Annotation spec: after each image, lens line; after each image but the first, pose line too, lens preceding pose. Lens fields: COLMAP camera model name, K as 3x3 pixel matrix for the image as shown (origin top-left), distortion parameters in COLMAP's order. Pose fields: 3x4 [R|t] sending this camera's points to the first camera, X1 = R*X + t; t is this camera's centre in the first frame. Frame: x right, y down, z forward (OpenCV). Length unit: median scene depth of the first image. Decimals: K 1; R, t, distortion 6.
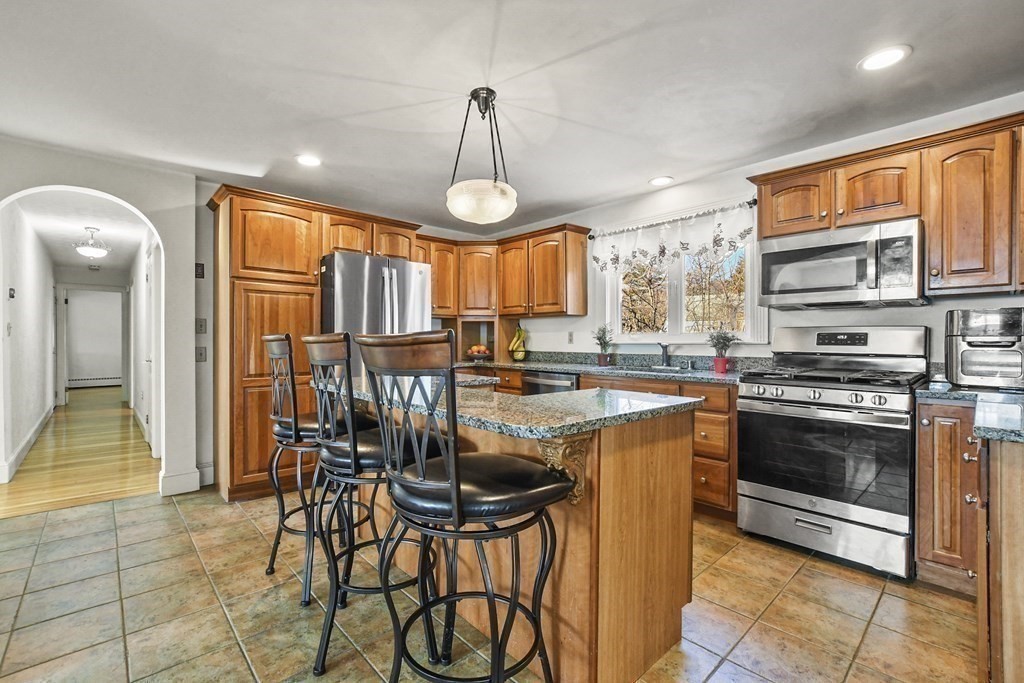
lens RADIAL K [[450.2, 0, 513.2], [0, 450.2, 341.9], [0, 0, 1]] dist [-0.019792, 0.007125]
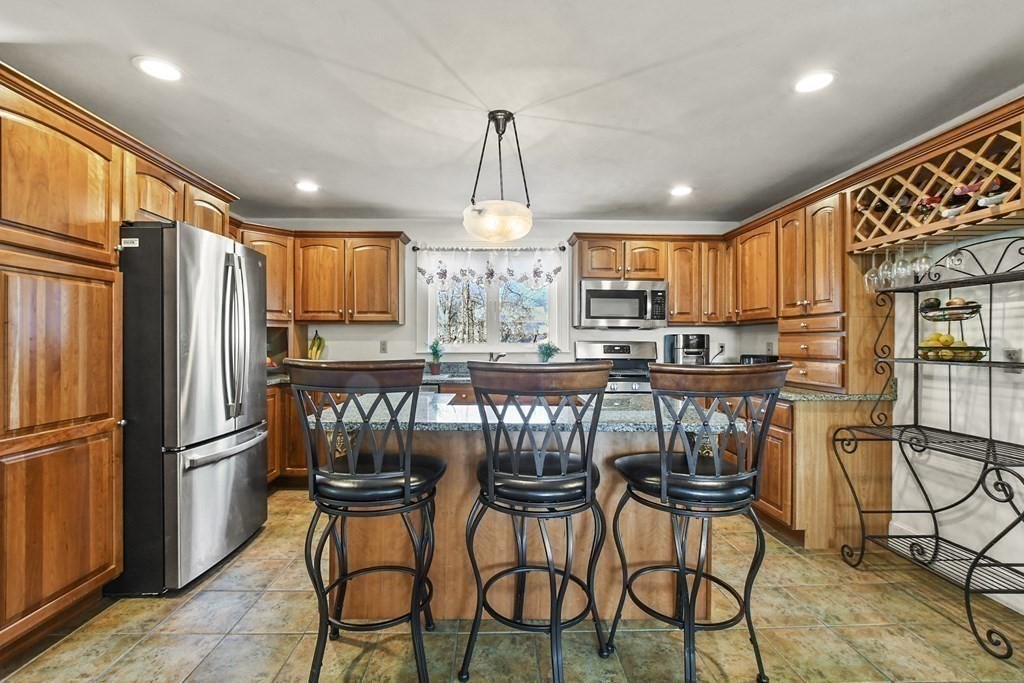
lens RADIAL K [[450.2, 0, 490.2], [0, 450.2, 338.5], [0, 0, 1]] dist [-0.019792, 0.007125]
pose [[0.662045, 0.003628, 0.749455, -0.751427], [-0.000567, 0.999990, -0.004340, -0.038396], [-0.749463, 0.002449, 0.662041, 0.307605]]
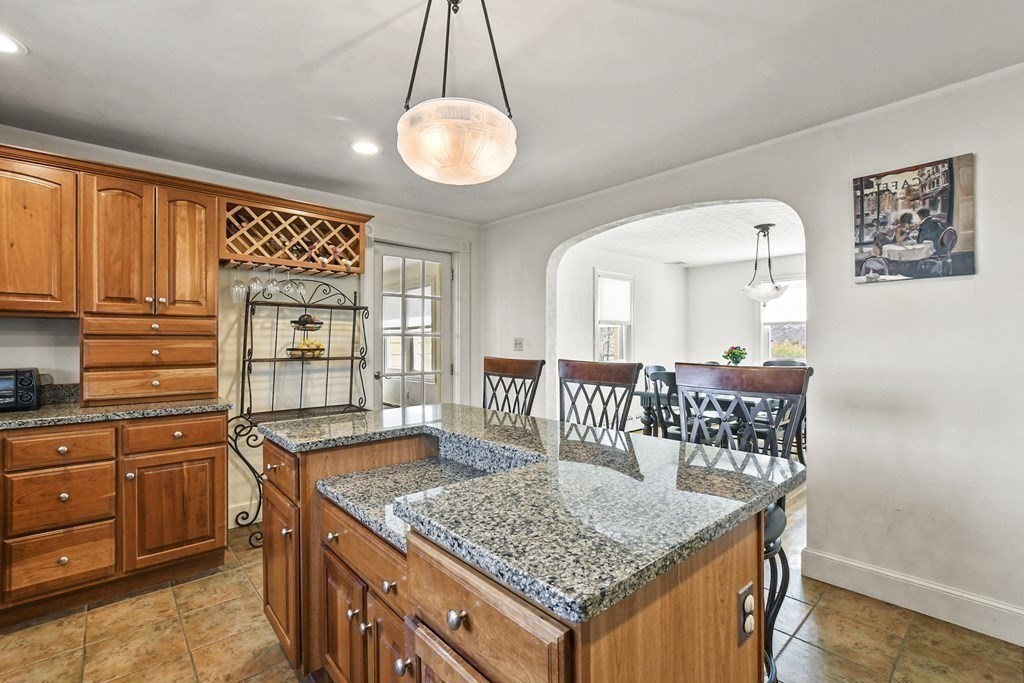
lens RADIAL K [[450.2, 0, 517.4], [0, 450.2, 339.1], [0, 0, 1]] dist [-0.019792, 0.007125]
pose [[-0.999978, -0.004016, 0.005357, -0.139426], [-0.004067, 0.999946, -0.009526, -0.044626], [-0.005319, -0.009548, -0.999940, 1.432413]]
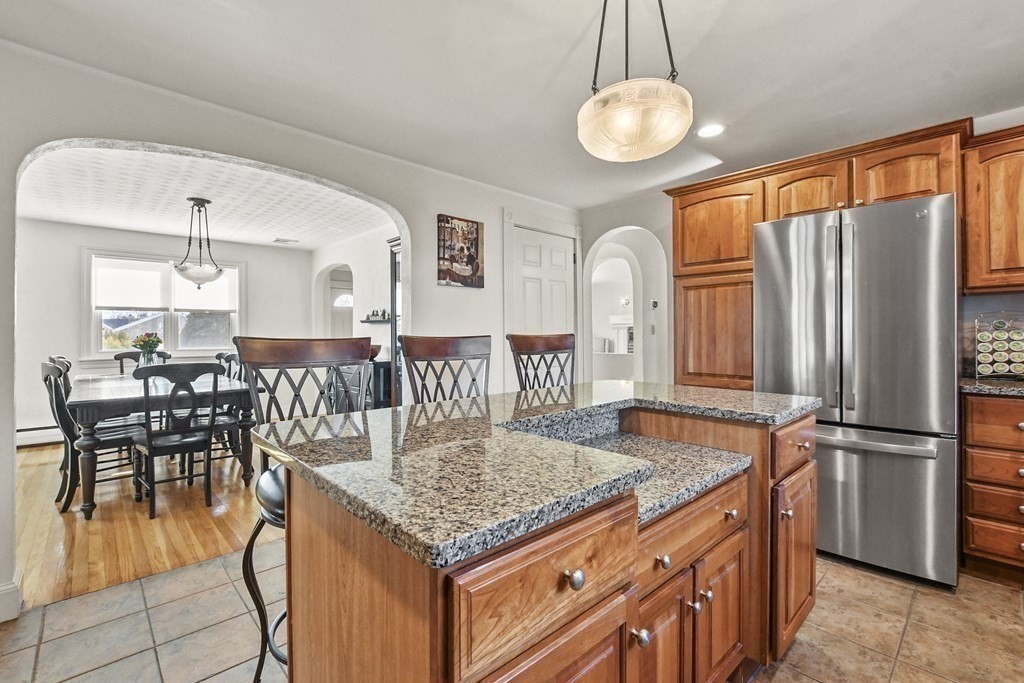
lens RADIAL K [[450.2, 0, 468.5], [0, 450.2, 335.3], [0, 0, 1]] dist [-0.019792, 0.007125]
pose [[-0.021013, -0.000333, -0.999779, 0.509554], [0.008199, 0.999966, -0.000505, -0.015921], [0.999746, -0.008207, -0.021009, 0.663604]]
